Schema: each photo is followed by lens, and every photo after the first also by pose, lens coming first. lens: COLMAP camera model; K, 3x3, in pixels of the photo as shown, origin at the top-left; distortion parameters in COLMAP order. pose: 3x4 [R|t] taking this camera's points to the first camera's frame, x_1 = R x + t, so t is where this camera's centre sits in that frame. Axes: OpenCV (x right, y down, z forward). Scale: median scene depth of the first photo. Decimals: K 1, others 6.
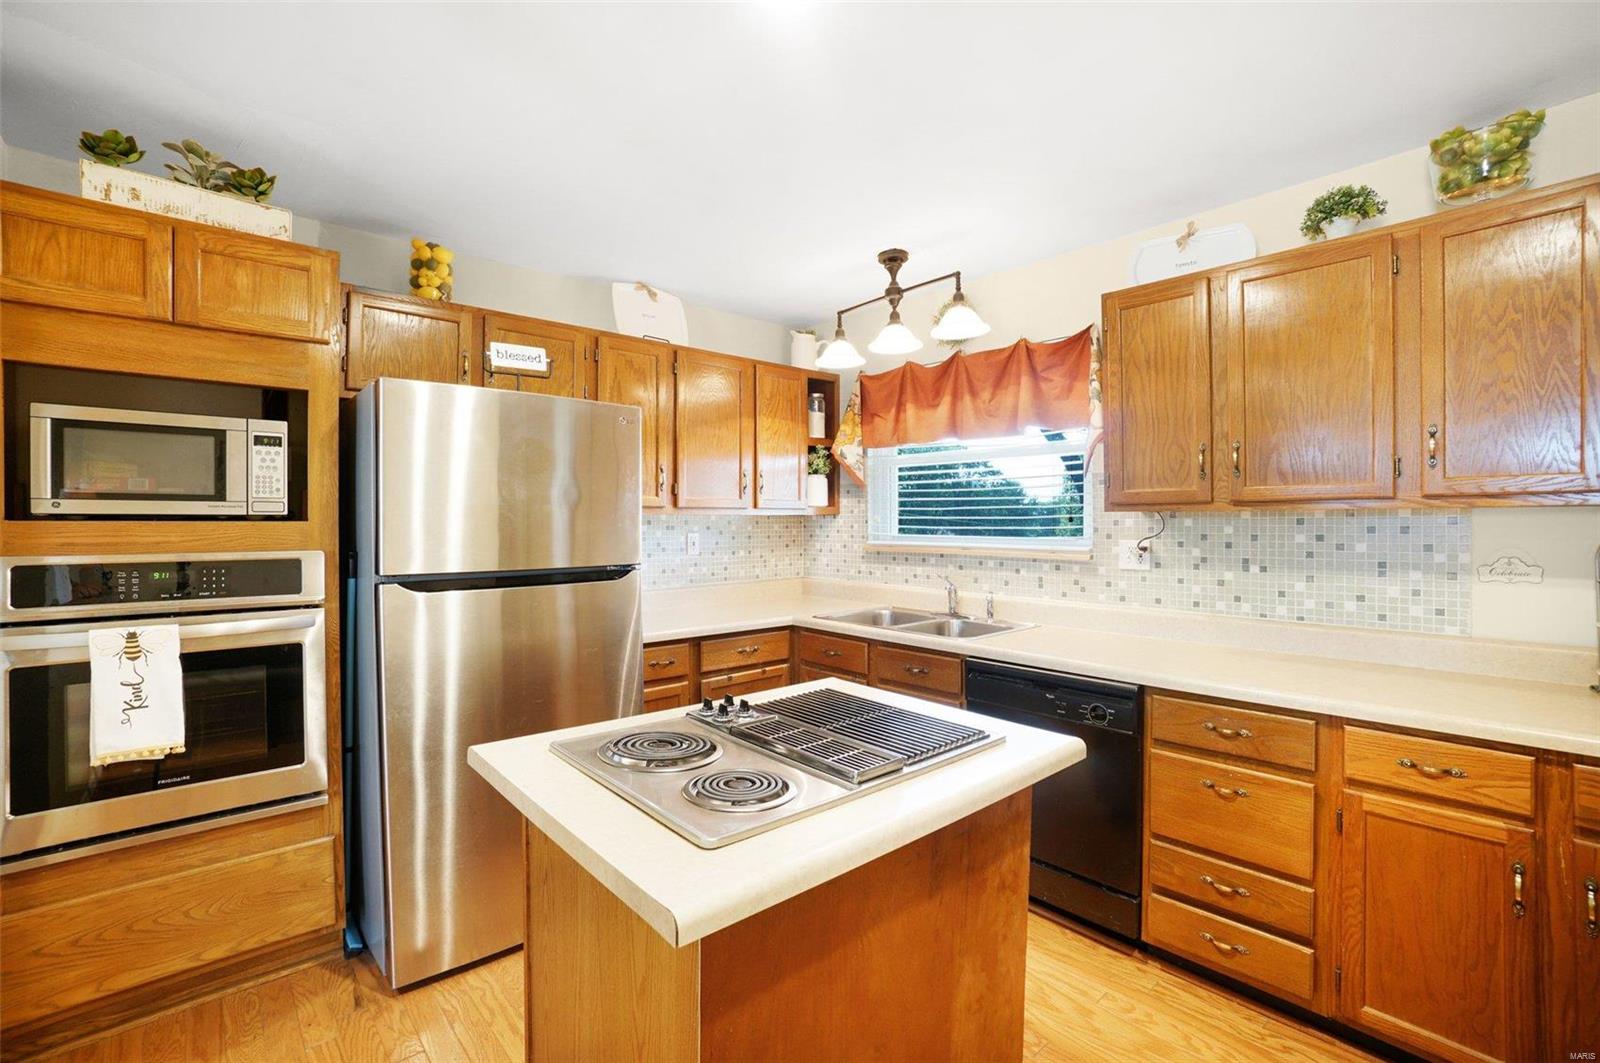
lens RADIAL K [[719.4, 0, 784.9], [0, 719.4, 529.6], [0, 0, 1]] dist [-0.061584, 0.026461]
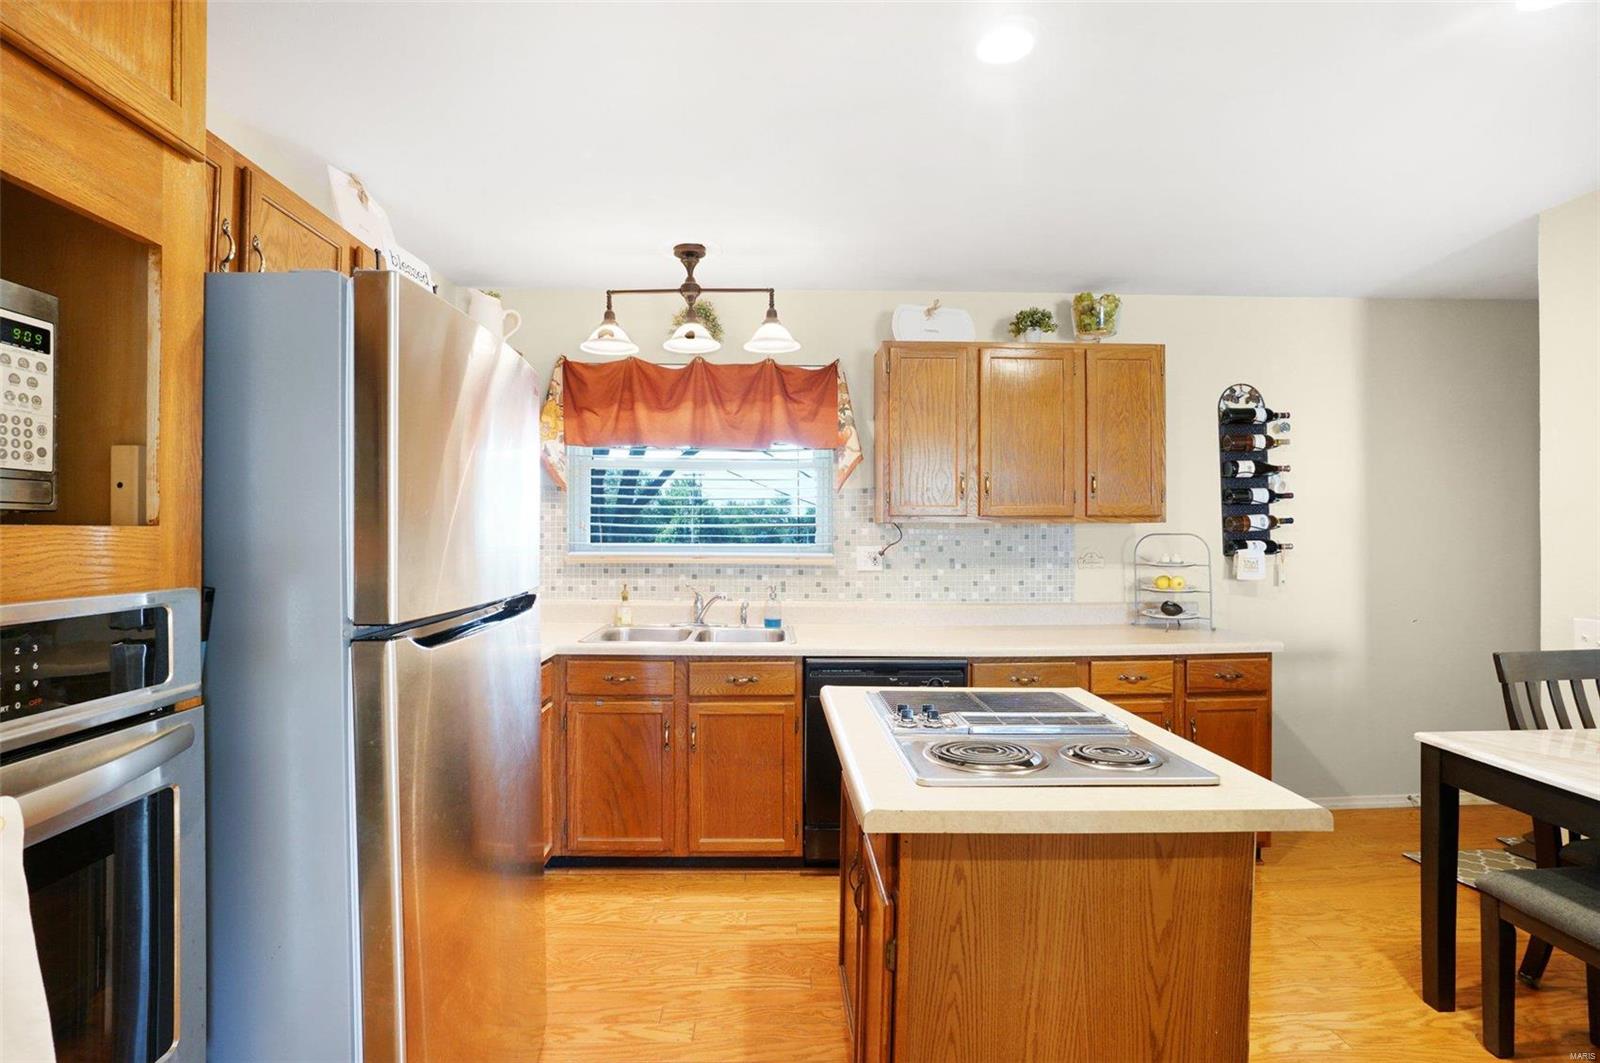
lens RADIAL K [[770.6, 0, 800.0], [0, 770.6, 531.5], [0, 0, 1]] dist [-0.038910, 0.000300]
pose [[0.629484, 0.002261, 0.777010, -0.594576], [0.004612, 0.999967, -0.006646, -0.002021], [-0.776999, 0.007767, 0.629453, 0.268263]]
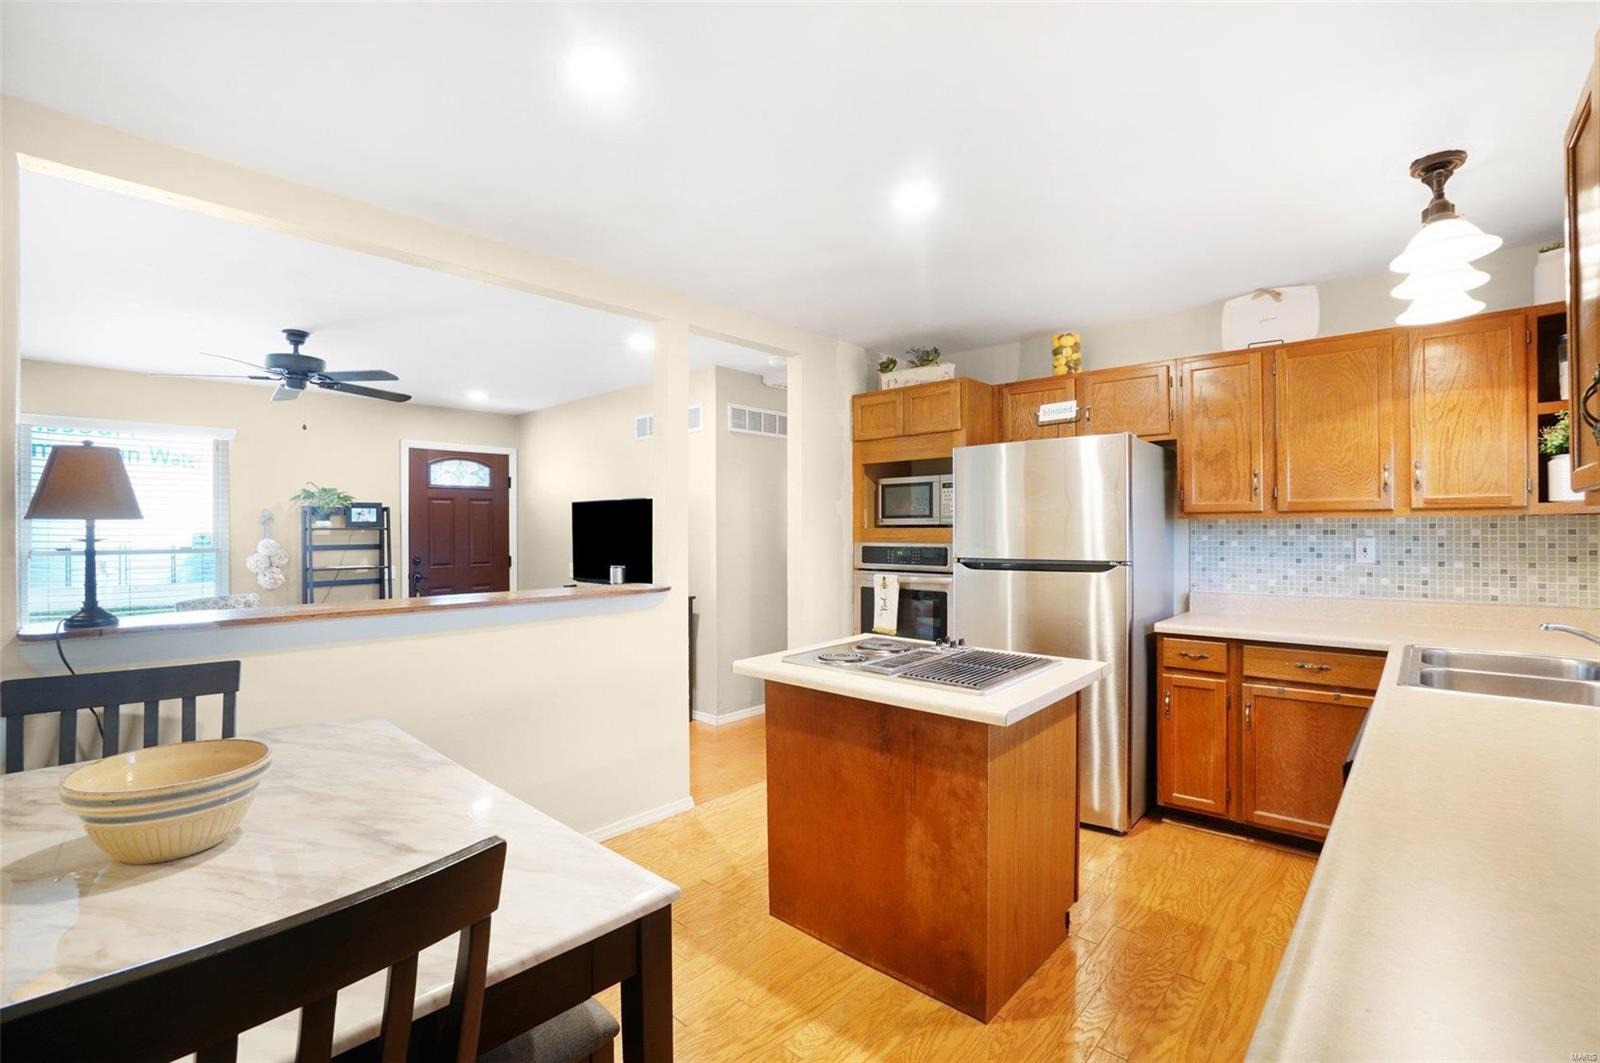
lens RADIAL K [[719.4, 0, 784.9], [0, 719.4, 529.6], [0, 0, 1]] dist [-0.061584, 0.026461]
pose [[0.090488, -0.000615, -0.995897, 0.872505], [-0.004863, 0.999988, -0.001060, -0.001762], [0.995886, 0.004938, 0.090484, 0.289542]]
